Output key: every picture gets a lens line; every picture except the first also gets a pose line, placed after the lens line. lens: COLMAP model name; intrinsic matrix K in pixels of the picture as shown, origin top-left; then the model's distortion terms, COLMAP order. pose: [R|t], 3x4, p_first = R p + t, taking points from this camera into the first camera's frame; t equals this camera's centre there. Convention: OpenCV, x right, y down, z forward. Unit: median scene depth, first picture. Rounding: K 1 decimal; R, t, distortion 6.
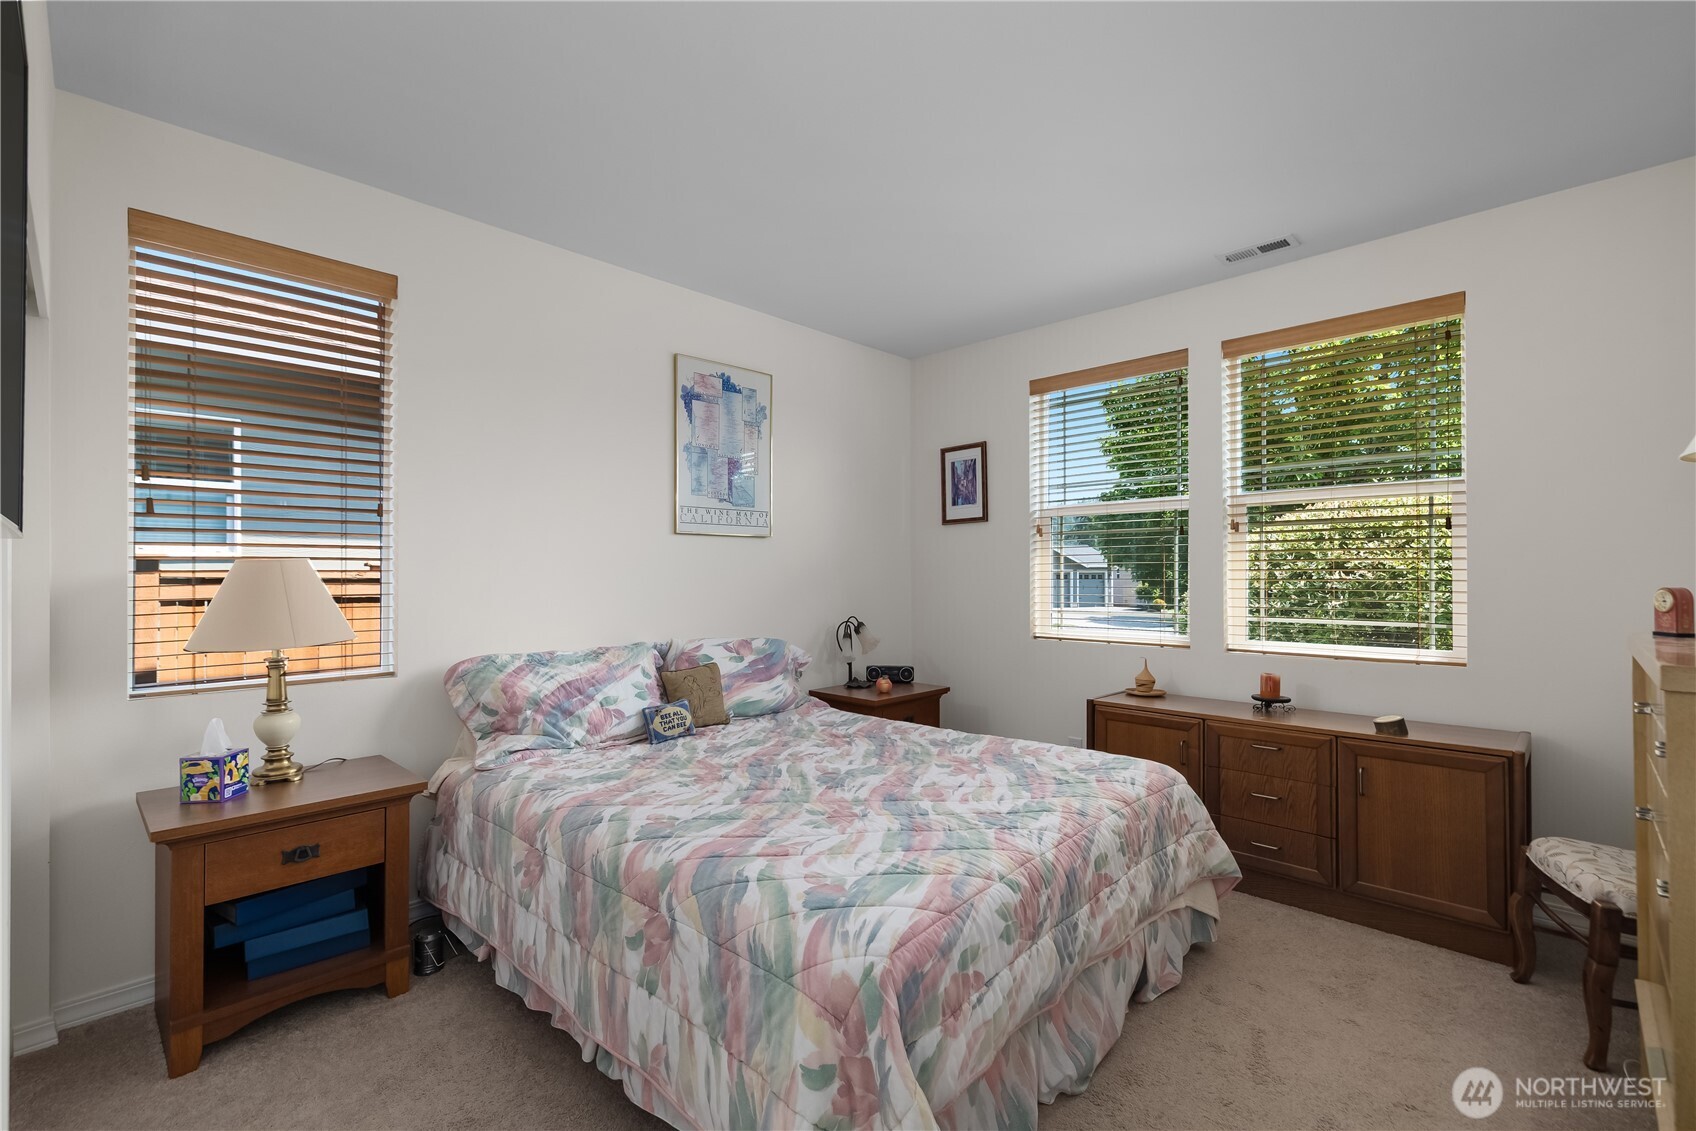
lens RADIAL K [[739.5, 0, 843.4], [0, 739.5, 566.5], [0, 0, 1]] dist [0.010158, -0.001066]
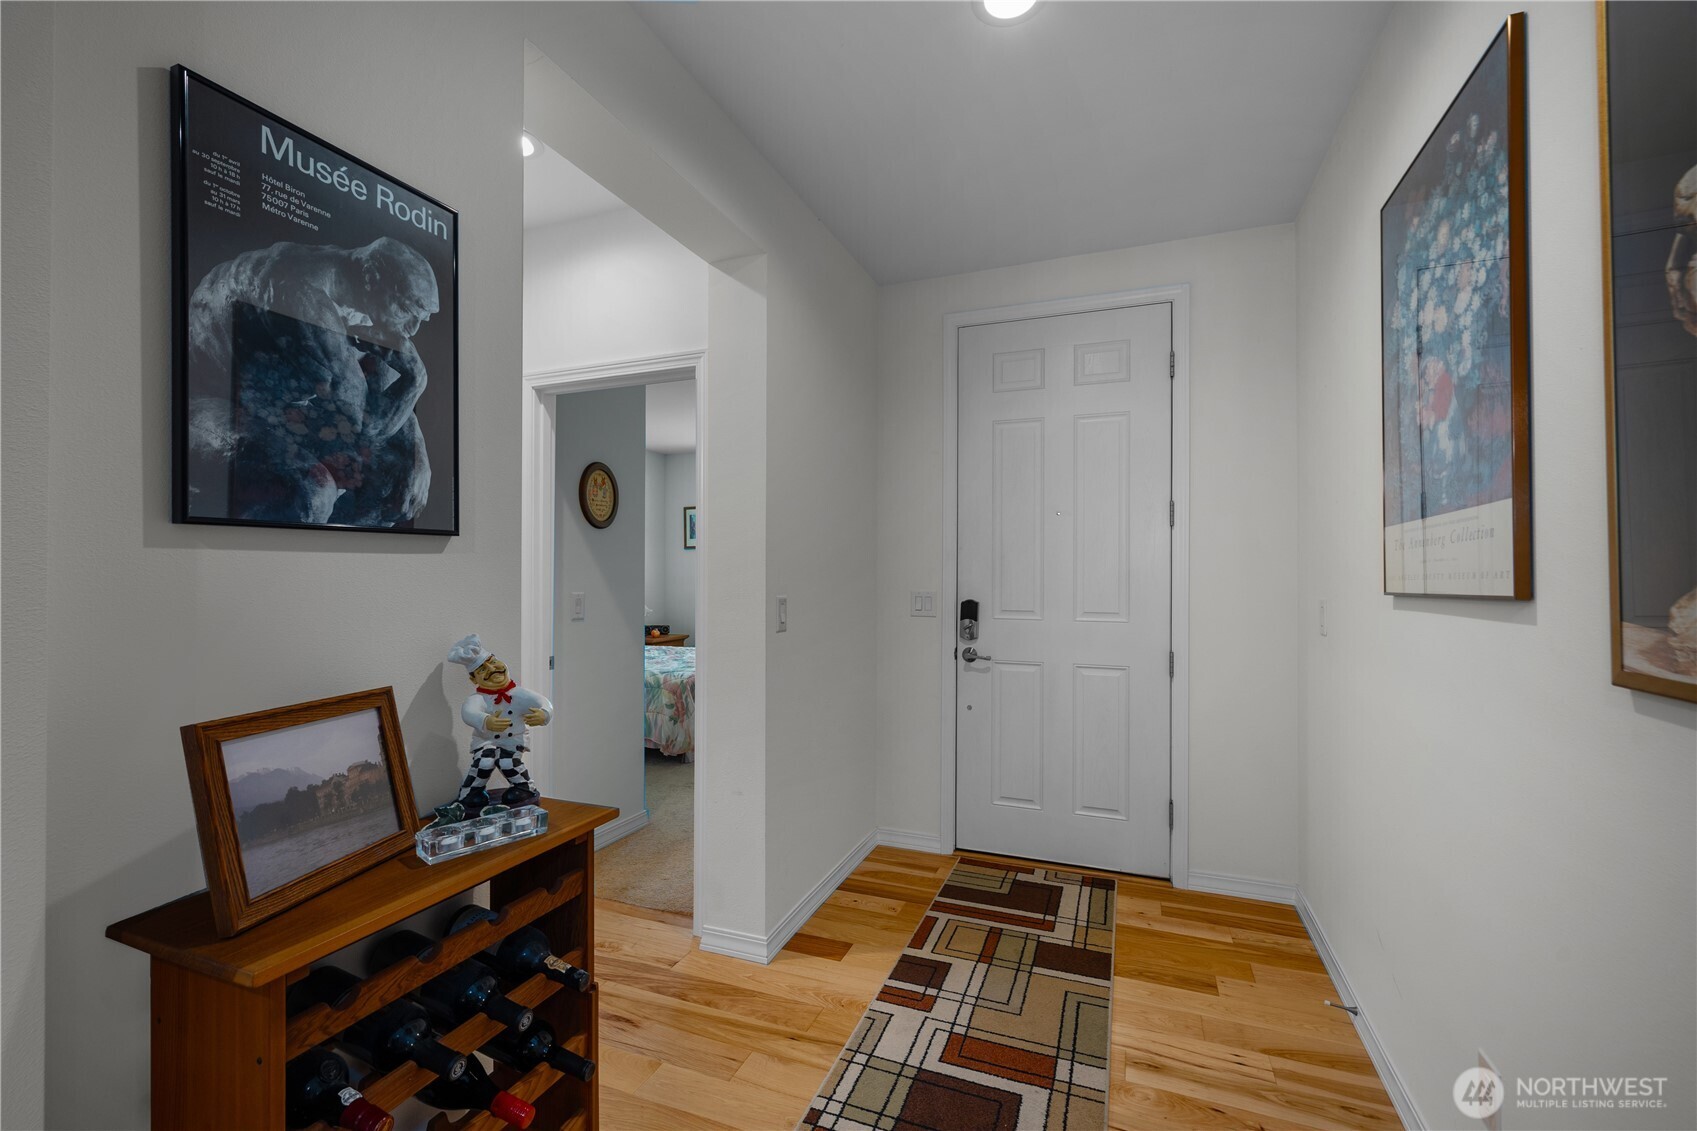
lens RADIAL K [[739.9, 0, 853.6], [0, 739.9, 573.5], [0, 0, 1]] dist [0.010158, -0.001066]
pose [[0.922231, 0.005003, 0.386606, -0.217445], [-0.007137, 0.999966, 0.004085, -0.007742], [-0.386573, -0.006526, 0.922236, -0.982685]]
